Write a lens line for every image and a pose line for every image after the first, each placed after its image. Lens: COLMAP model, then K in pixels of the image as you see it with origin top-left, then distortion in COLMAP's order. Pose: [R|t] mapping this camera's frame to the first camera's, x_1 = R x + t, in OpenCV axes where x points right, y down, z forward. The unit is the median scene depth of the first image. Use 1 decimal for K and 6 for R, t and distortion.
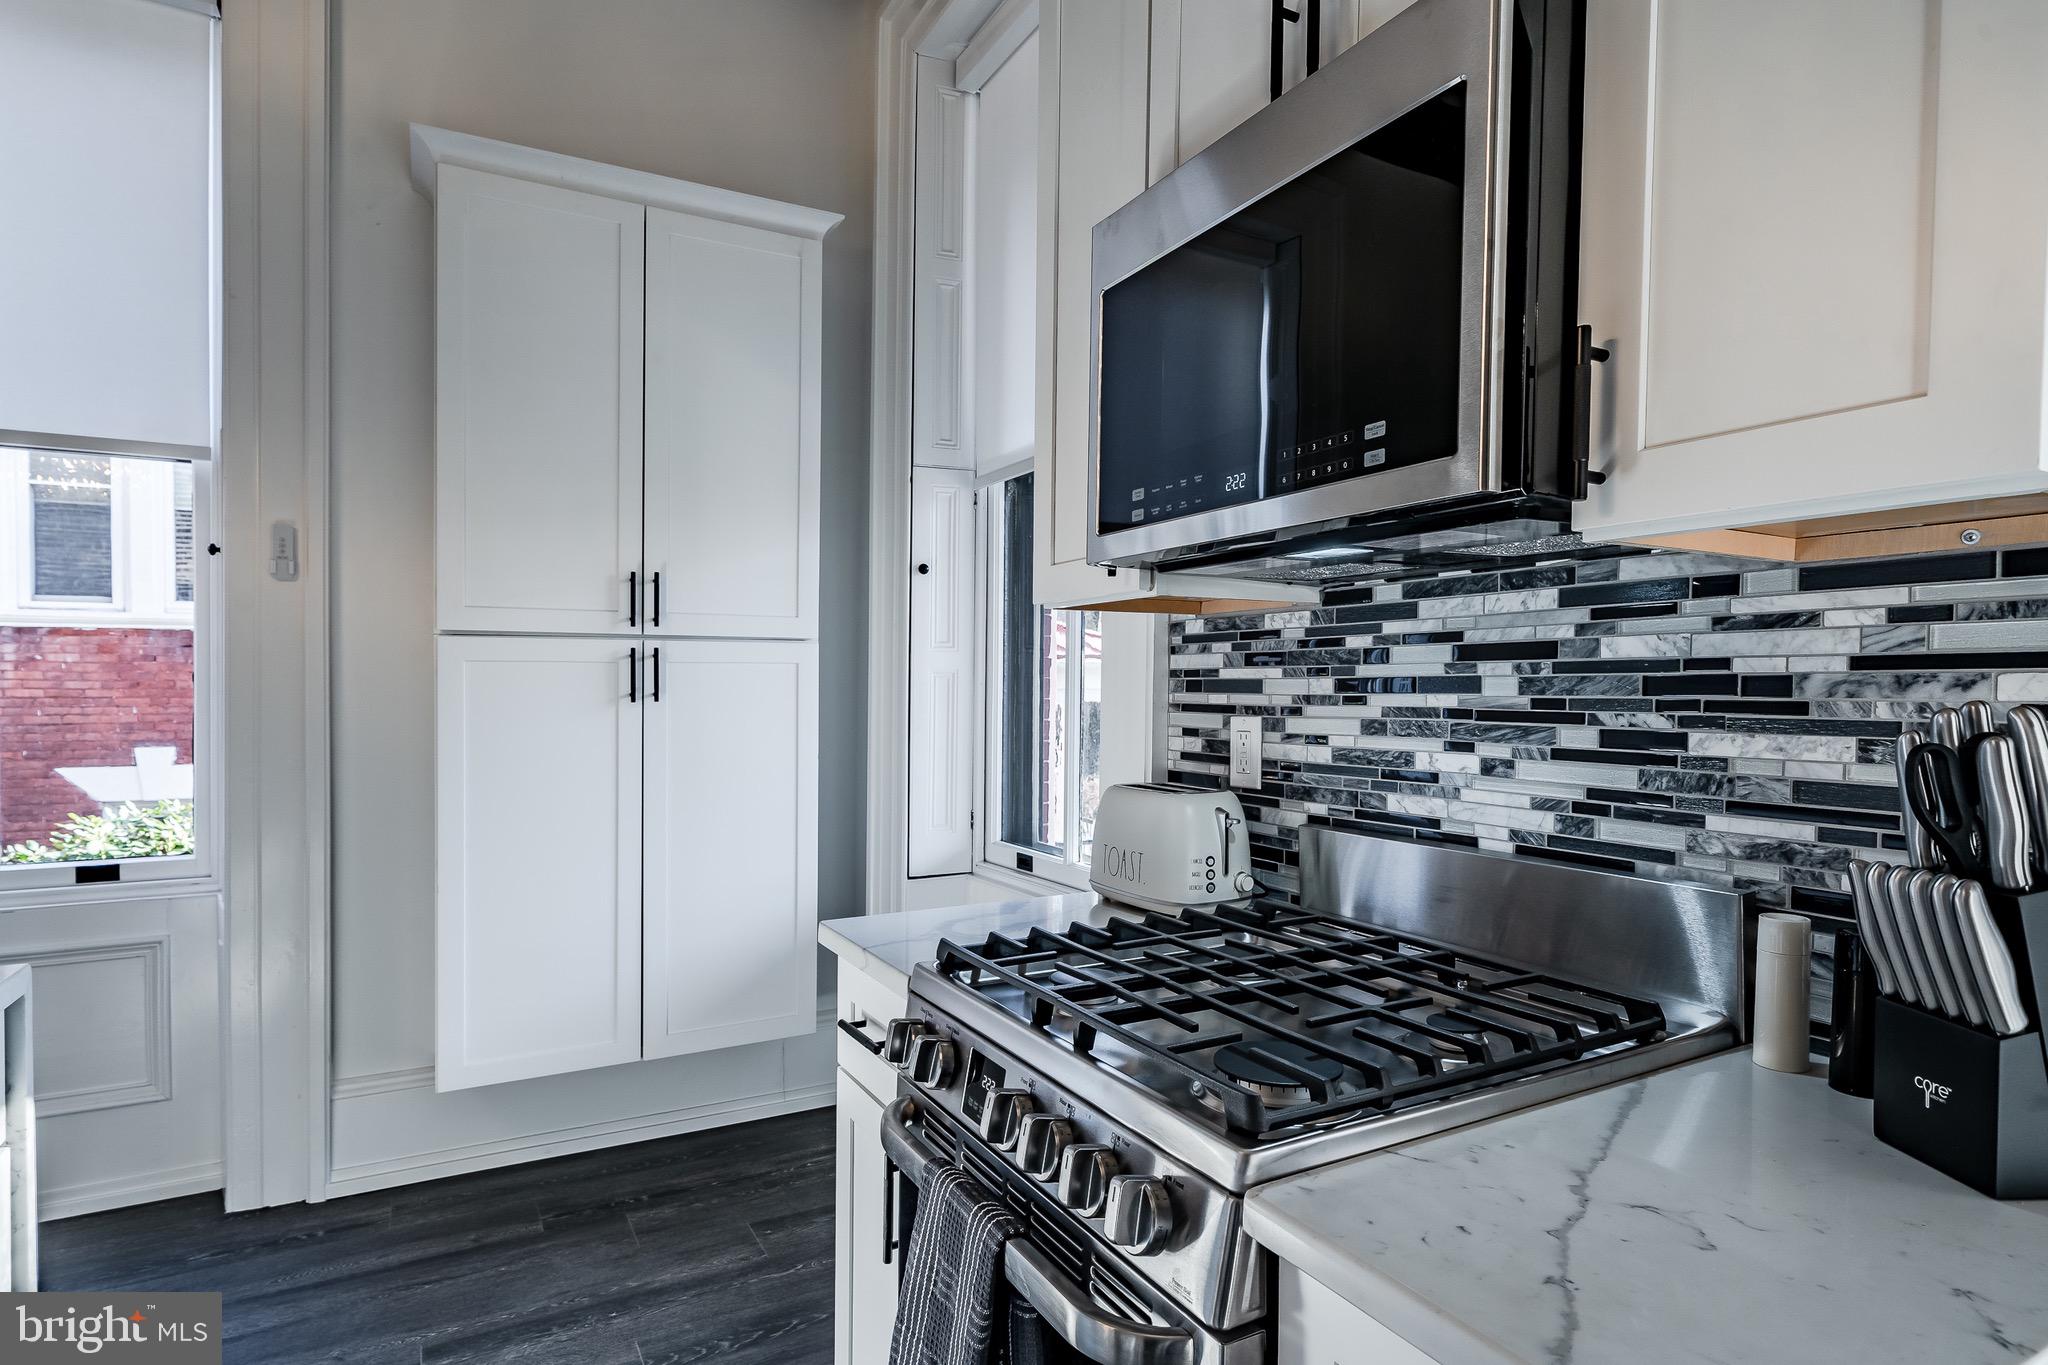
lens RADIAL K [[1091.2, 0, 1015.9], [0, 1091.2, 720.8], [0, 0, 1]] dist [0.003155, 0.000107]
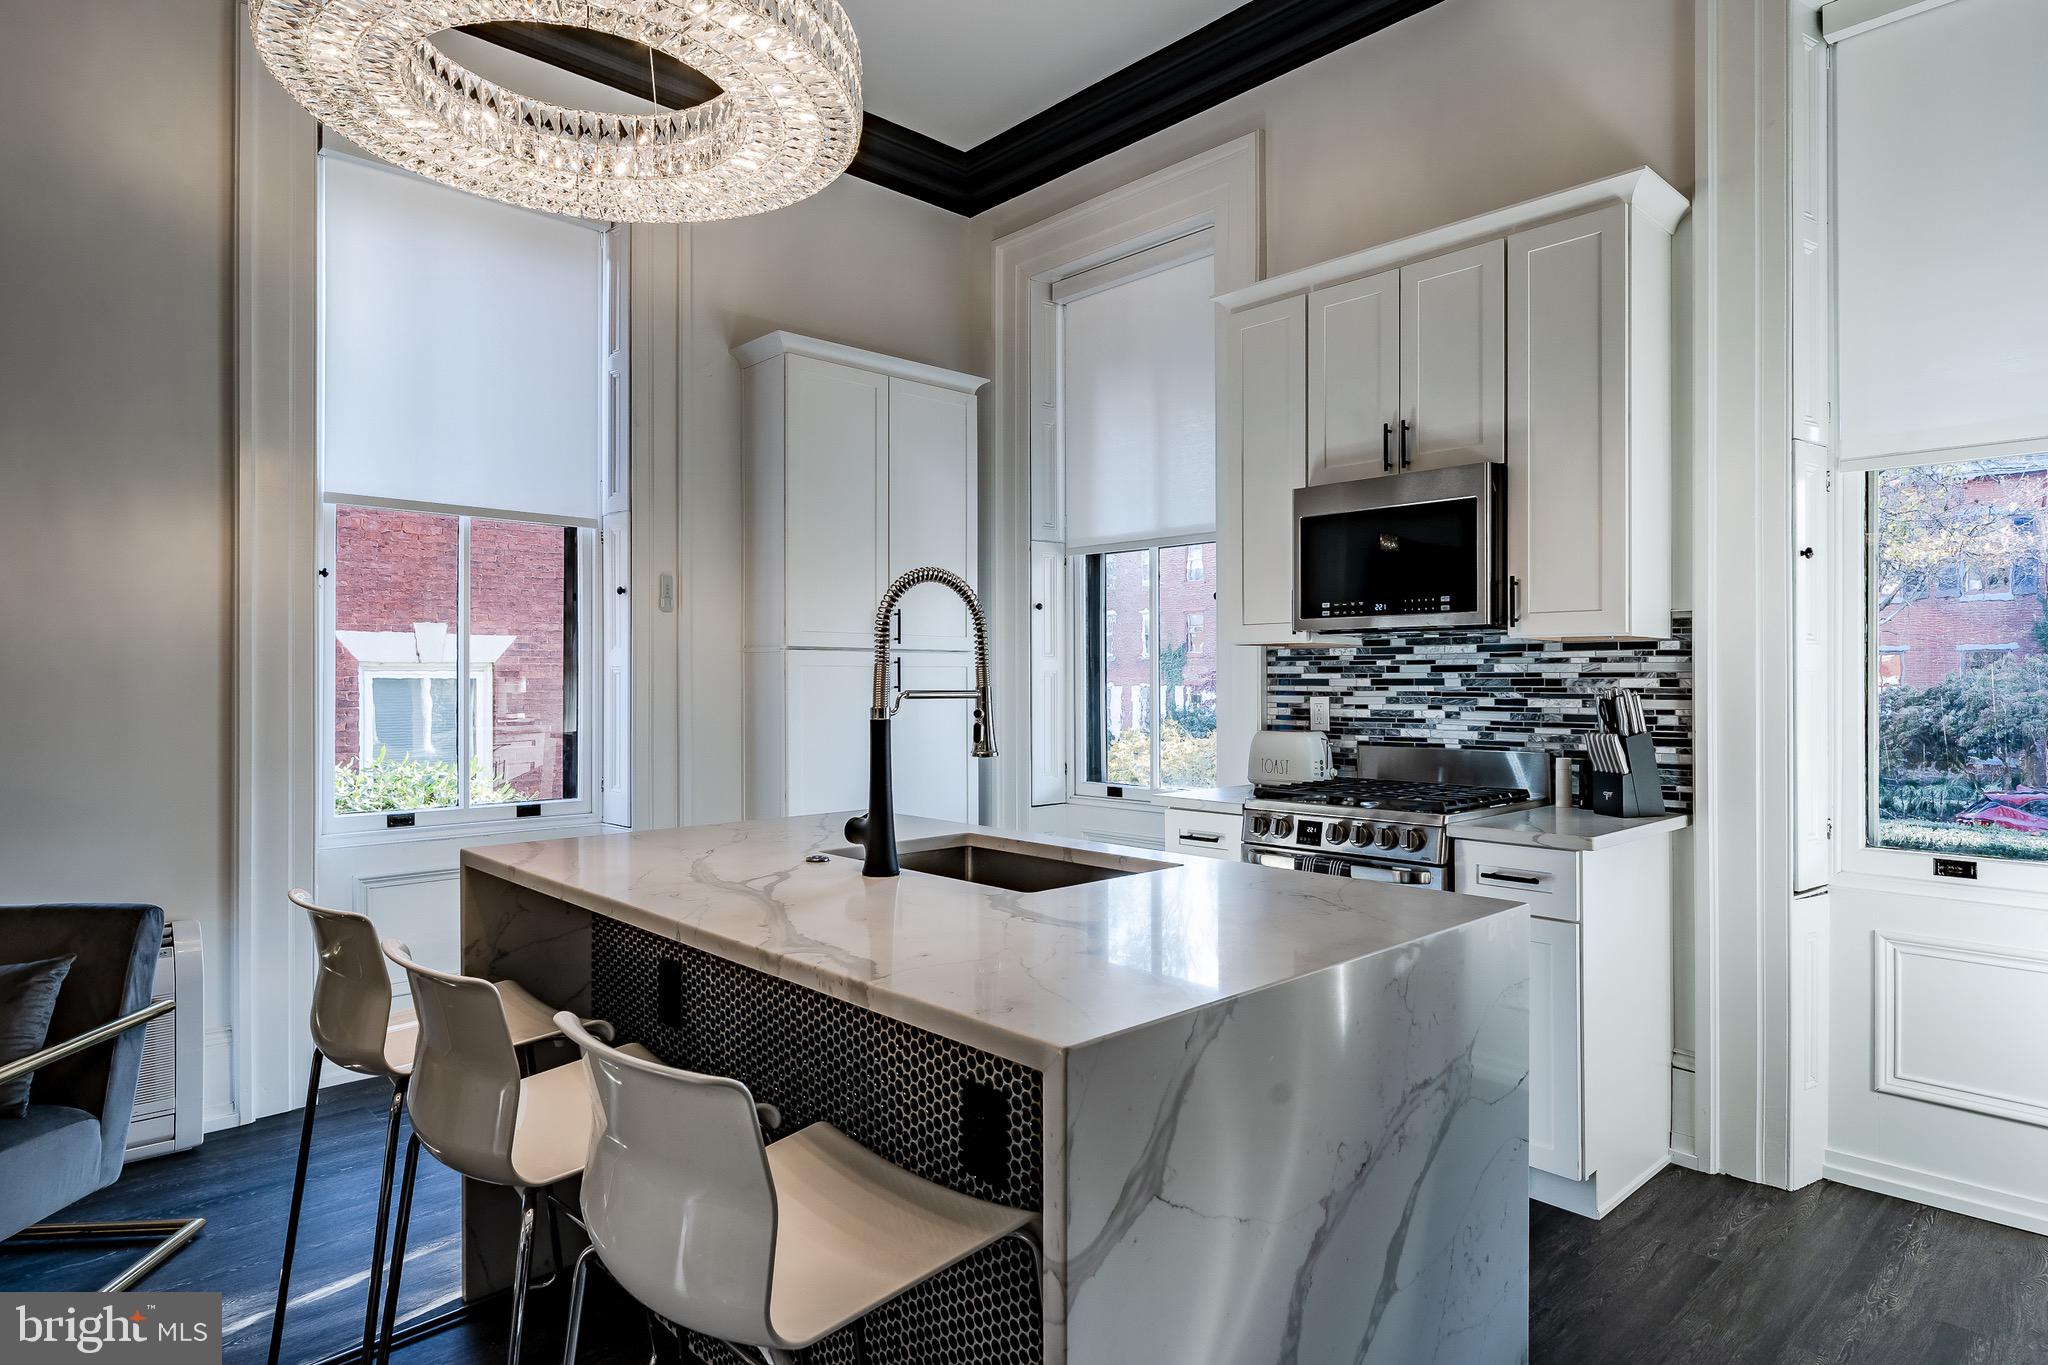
lens RADIAL K [[1148.6, 0, 1025.5], [0, 1148.6, 672.0], [0, 0, 1]] dist [0.004549, -0.002417]
pose [[0.966281, 0.002421, 0.257479, -1.112064], [0.007659, 0.999243, -0.038138, 0.035200], [-0.257376, 0.038824, 0.965531, -1.216645]]
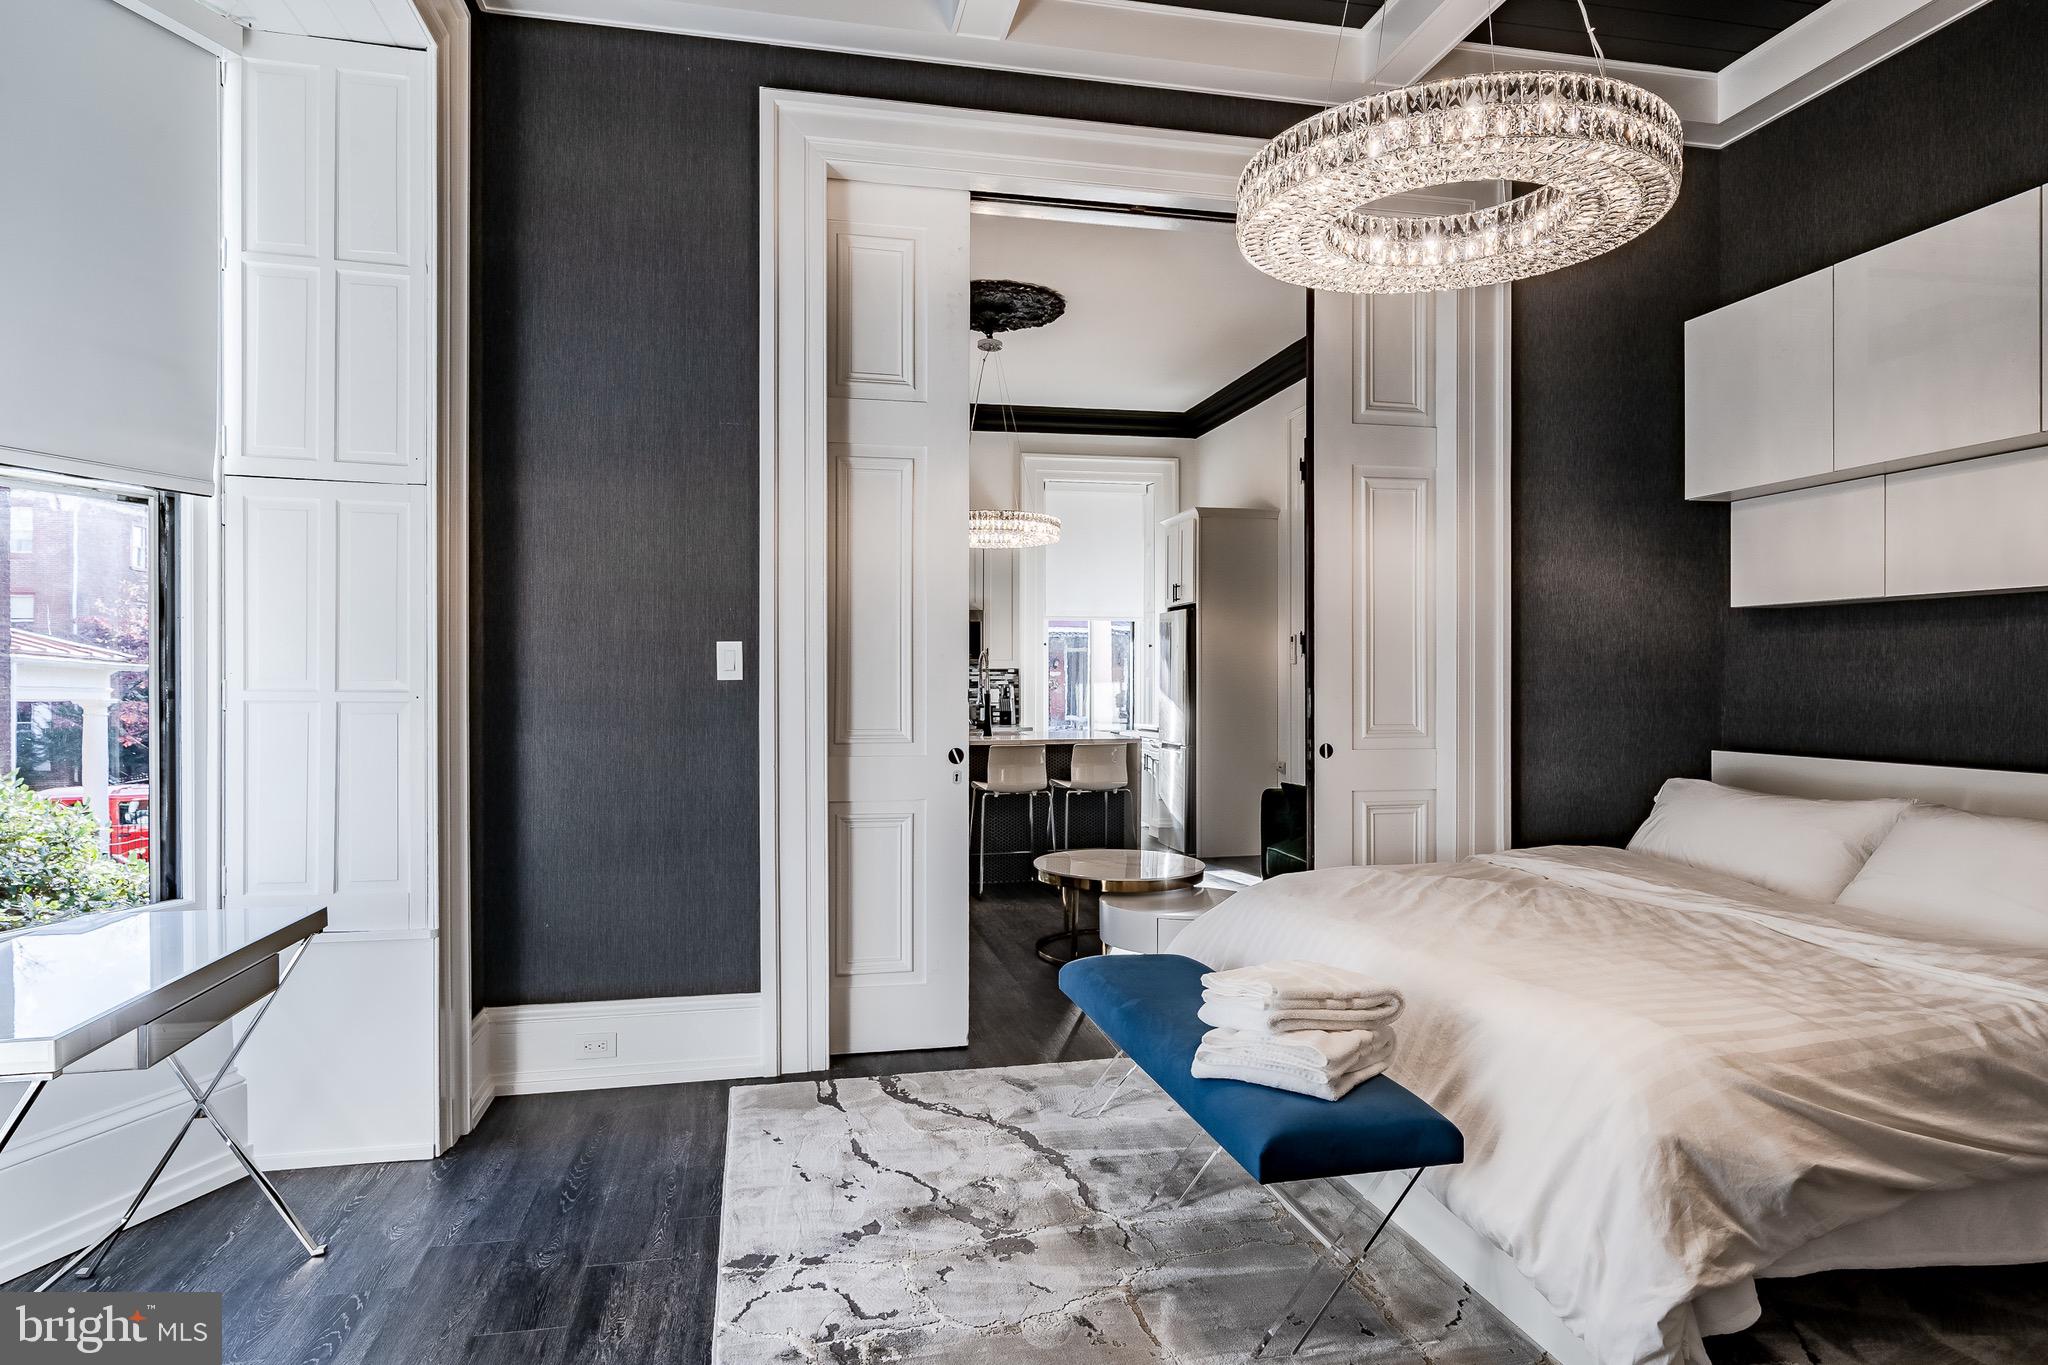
lens RADIAL K [[1148.6, 0, 1012.2], [0, 1148.6, 683.4], [0, 0, 1]] dist [0.004549, -0.002417]
pose [[0.278963, -0.003871, 0.960294, -5.968290], [0.030933, 0.999509, -0.004957, 0.020003], [-0.959803, 0.031088, 0.278946, -1.354795]]
